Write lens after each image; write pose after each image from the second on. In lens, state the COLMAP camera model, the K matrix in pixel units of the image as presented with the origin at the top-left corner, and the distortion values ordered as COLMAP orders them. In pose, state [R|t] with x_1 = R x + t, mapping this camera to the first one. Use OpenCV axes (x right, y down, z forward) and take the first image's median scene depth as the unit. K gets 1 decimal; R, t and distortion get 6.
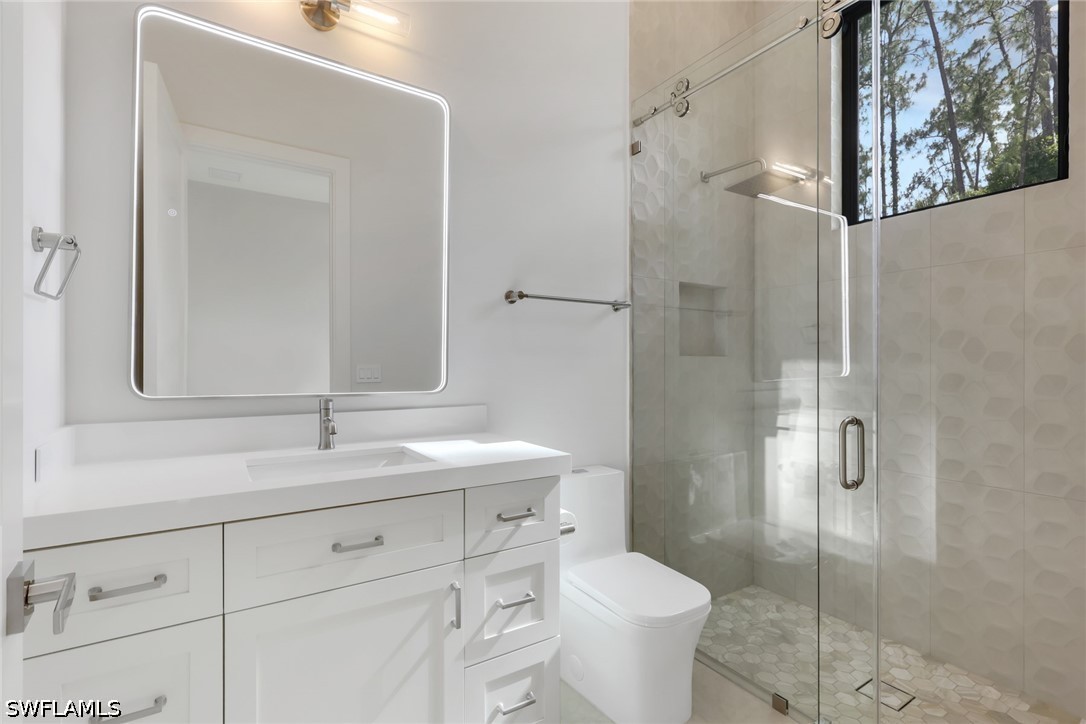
lens RADIAL K [[507.7, 0, 542.1], [0, 507.7, 365.6], [0, 0, 1]] dist [-0.001519, 0.000688]
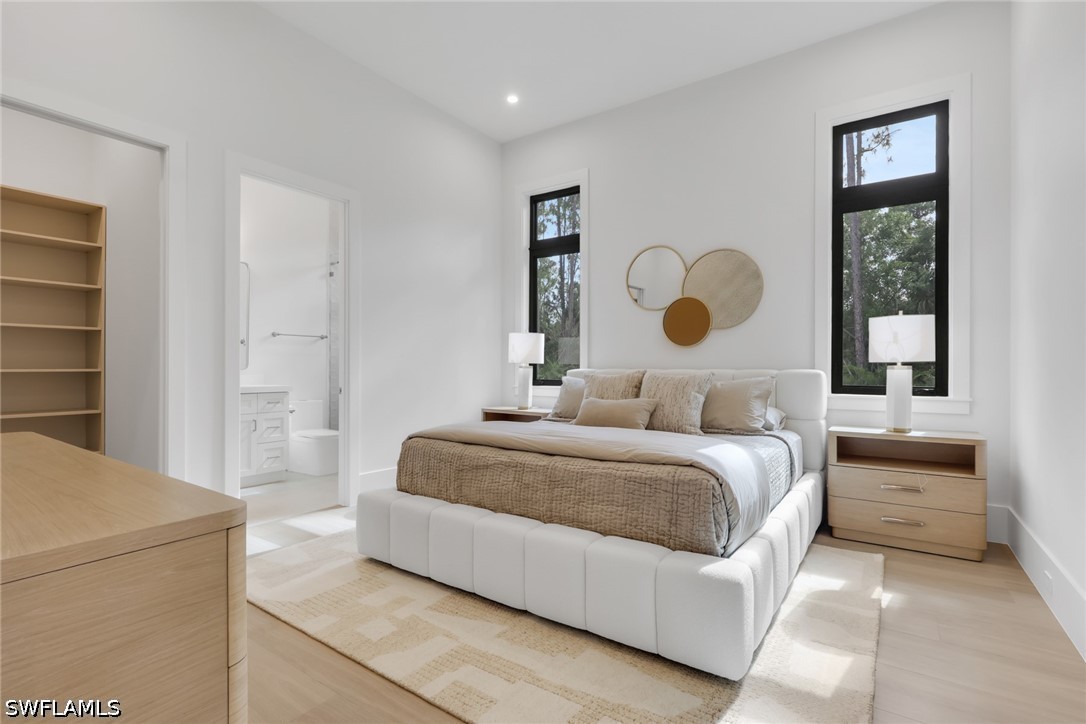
lens RADIAL K [[507.7, 0, 542.9], [0, 507.7, 368.4], [0, 0, 1]] dist [-0.001519, 0.000688]
pose [[0.919379, 0.000889, 0.393372, 0.184065], [-0.000209, 0.999998, -0.001771, 0.045268], [-0.393373, 0.001546, 0.919378, -1.966025]]
